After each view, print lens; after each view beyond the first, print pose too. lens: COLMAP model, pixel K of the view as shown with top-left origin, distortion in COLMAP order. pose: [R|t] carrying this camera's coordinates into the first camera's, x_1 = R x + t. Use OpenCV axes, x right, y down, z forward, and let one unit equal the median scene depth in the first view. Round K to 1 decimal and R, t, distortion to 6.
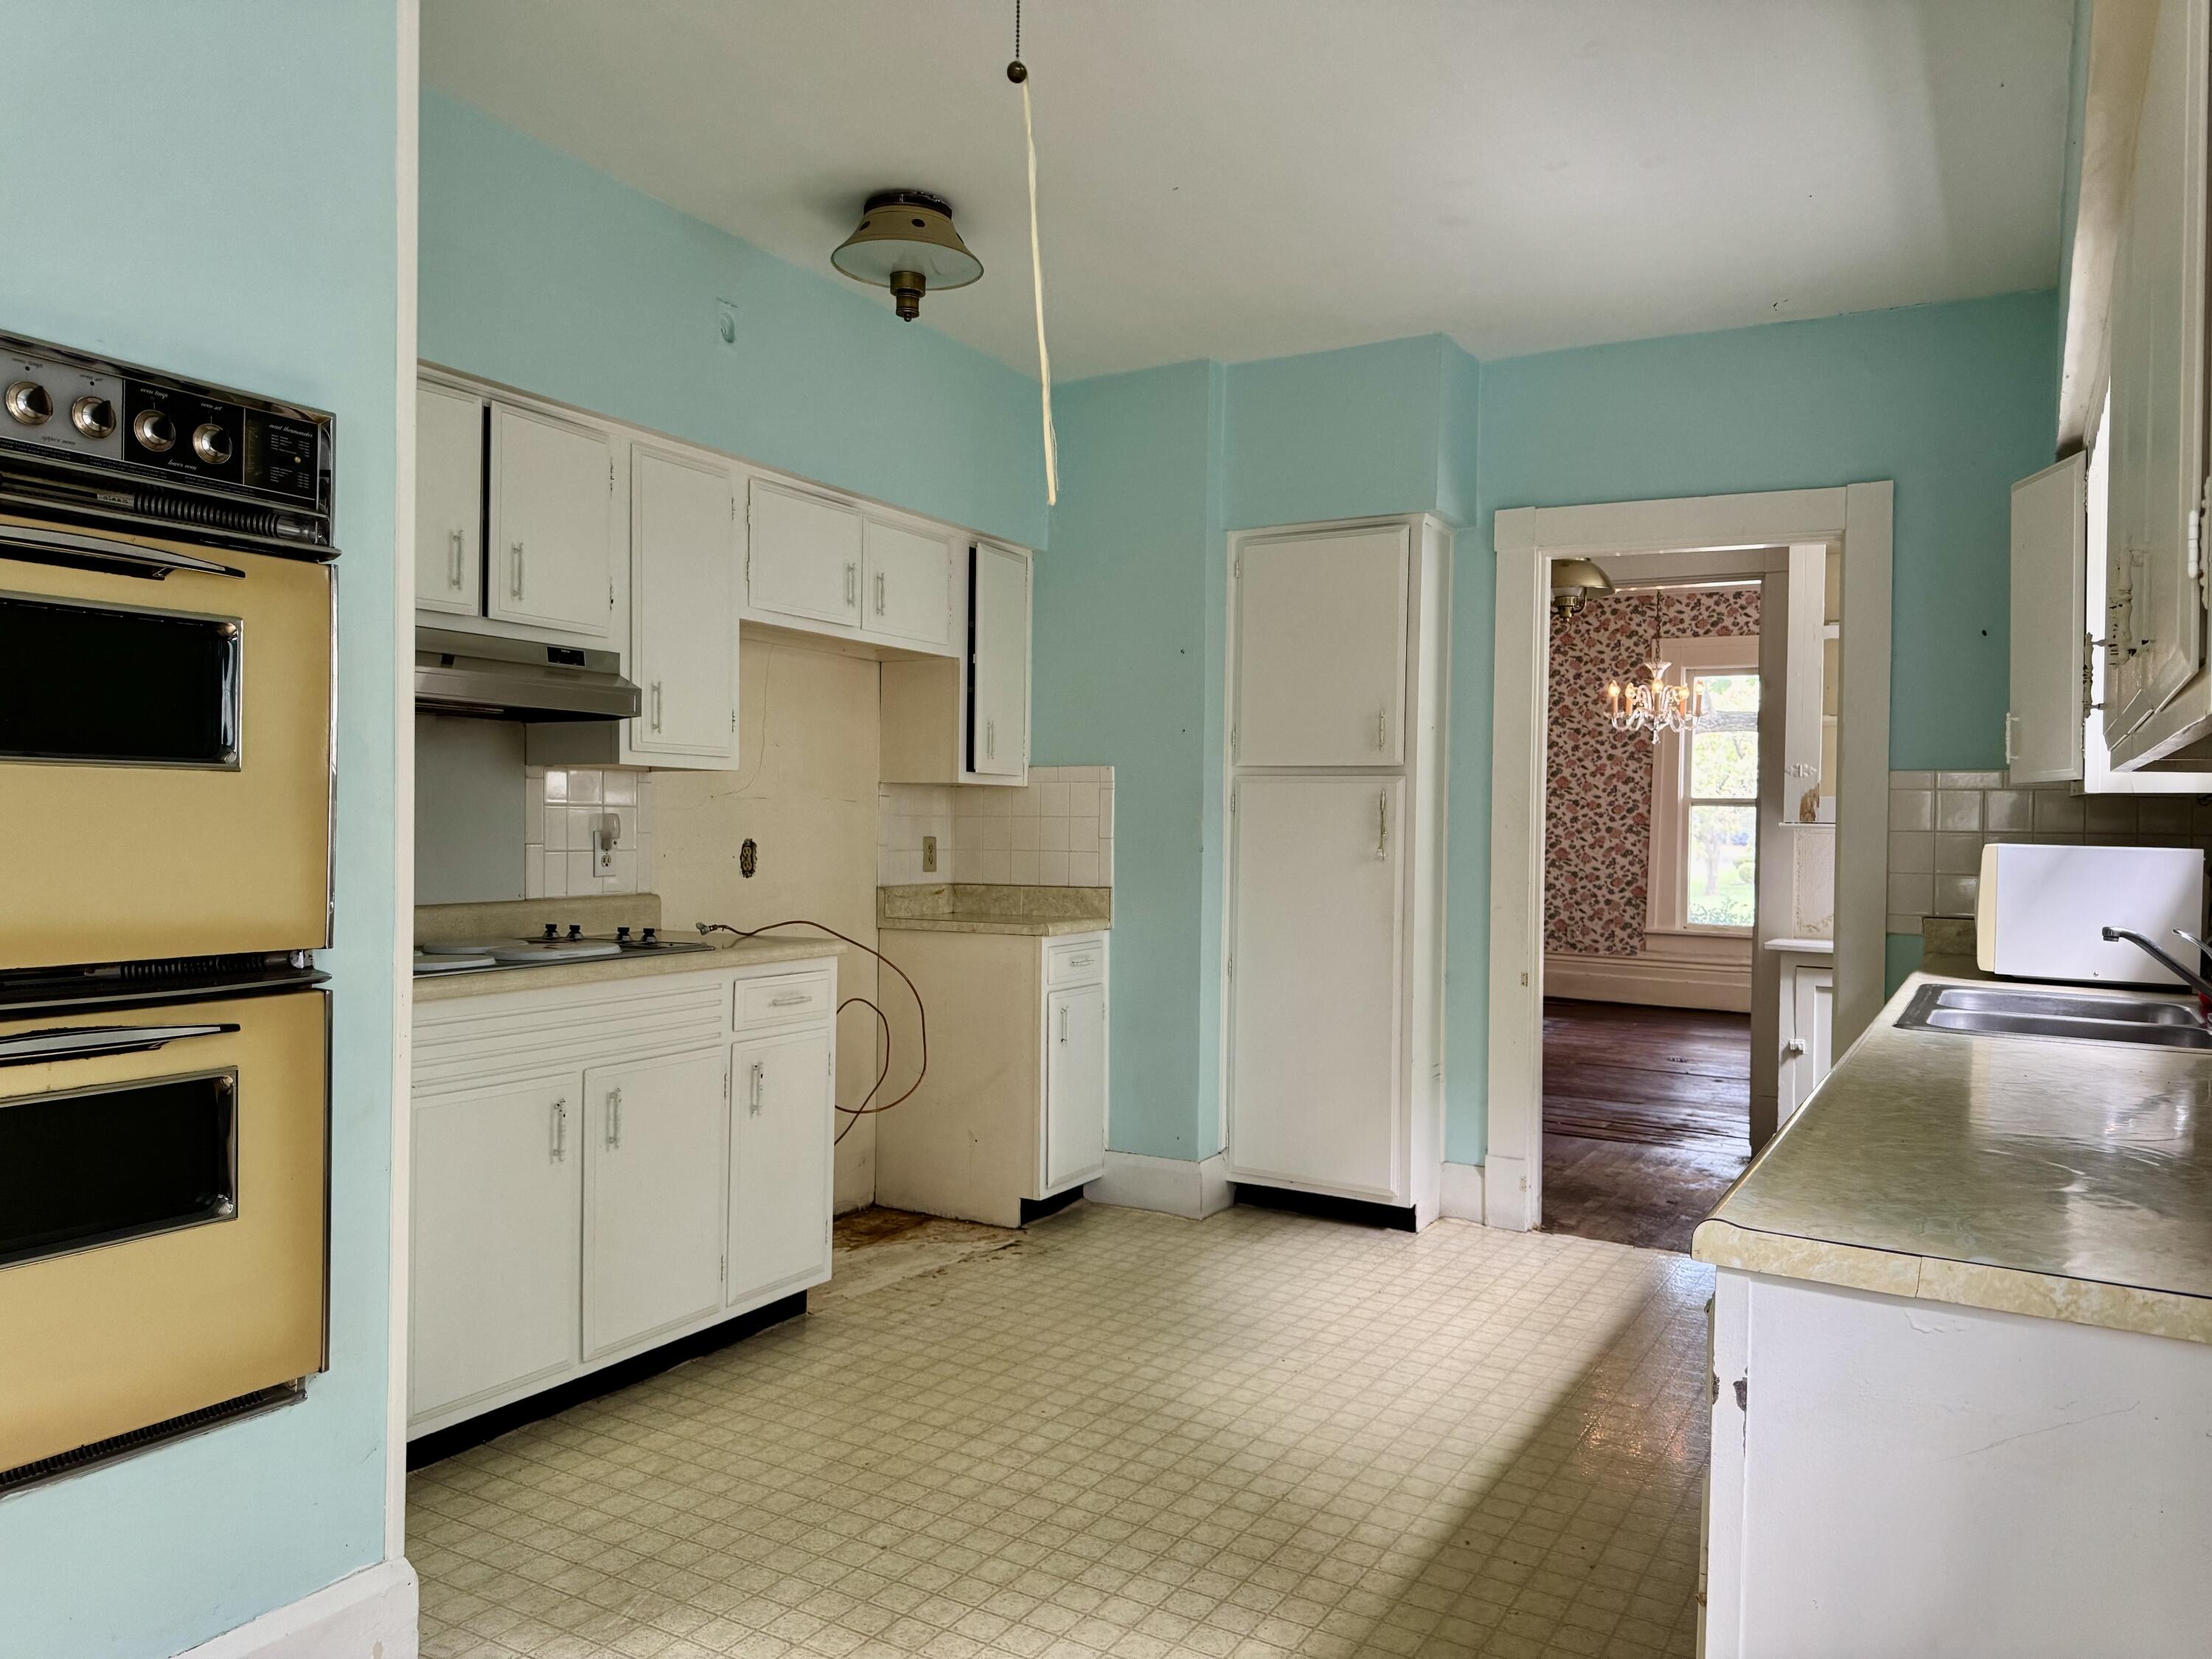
lens RADIAL K [[1554.0, 0, 1105.8], [0, 1554.0, 833.5], [0, 0, 1]] dist [0.024589, -0.026122]
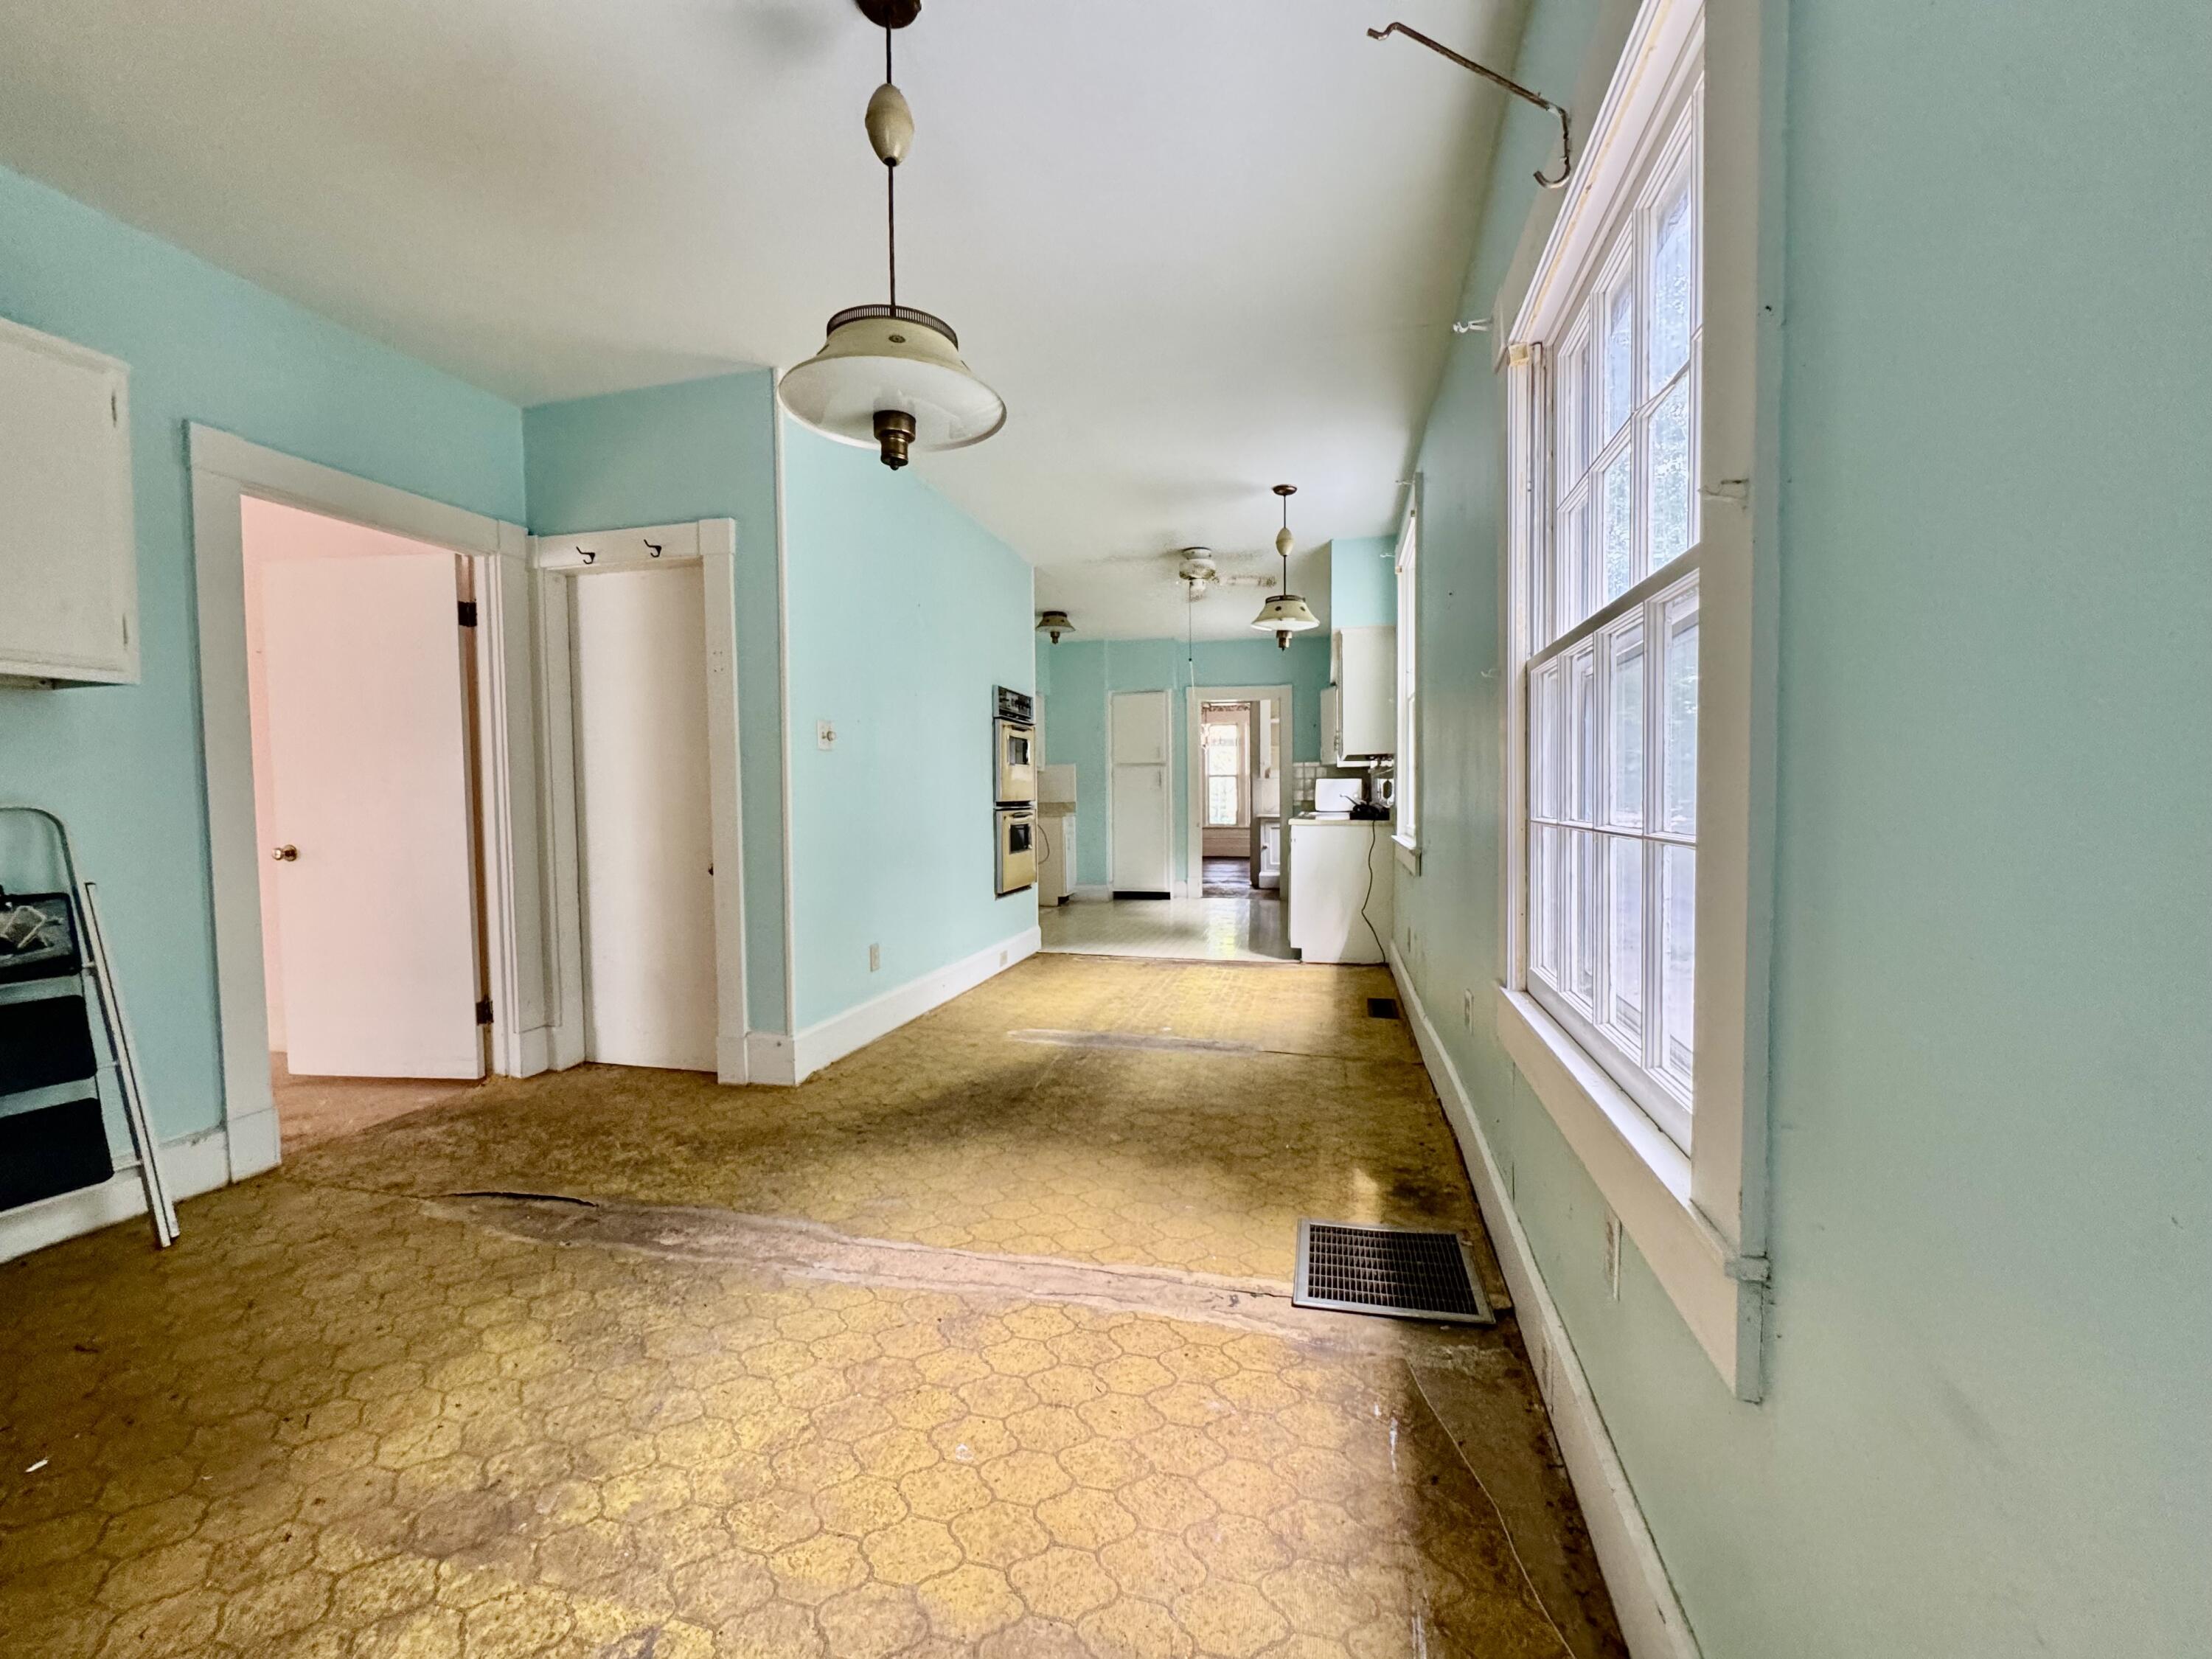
lens RADIAL K [[889.9, 0, 1105.8], [0, 889.9, 824.7], [0, 0, 1]] dist [-0.007571, 0.000863]
pose [[0.959289, -0.036568, 0.280051, -0.670062], [0.028398, 0.999046, 0.033177, 0.033244], [-0.280997, -0.023873, 0.959412, -1.162465]]
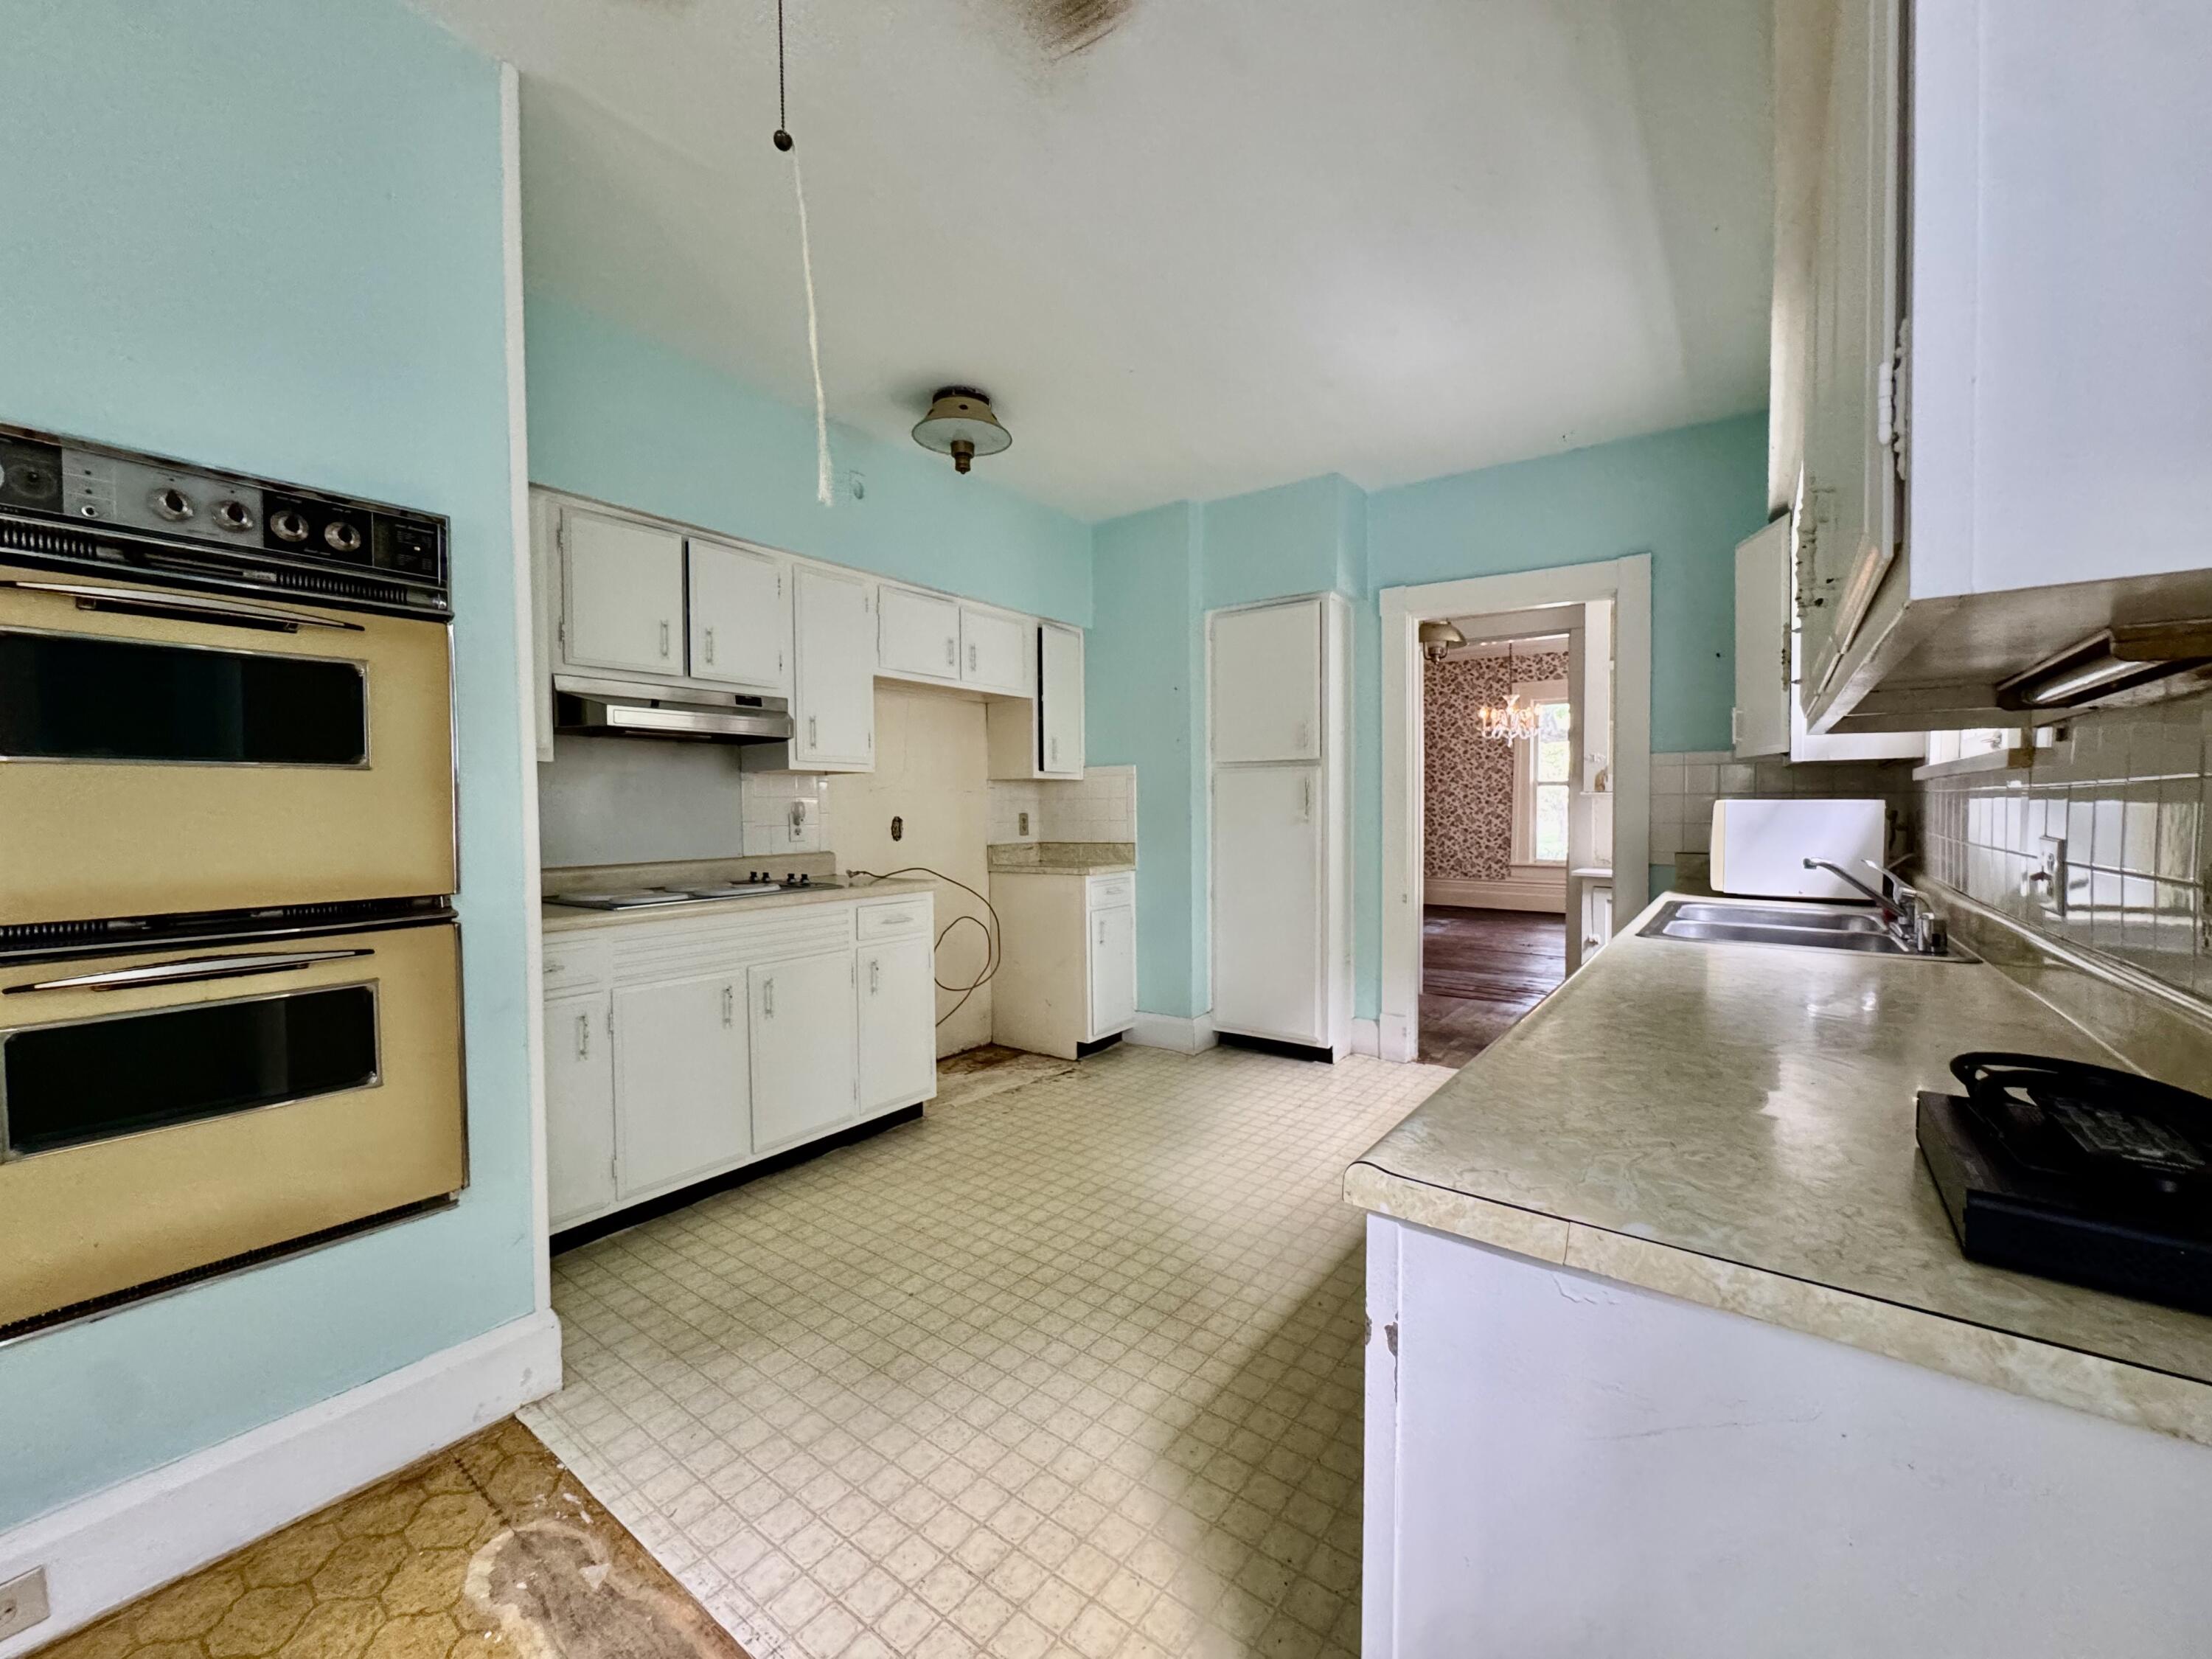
lens RADIAL K [[889.9, 0, 1105.6], [0, 889.9, 832.8], [0, 0, 1]] dist [-0.007571, 0.000863]
pose [[0.994100, -0.019772, -0.106654, 0.103972], [0.022028, 0.999557, 0.020016, 0.008677], [0.106211, -0.022247, 0.994095, 0.152995]]
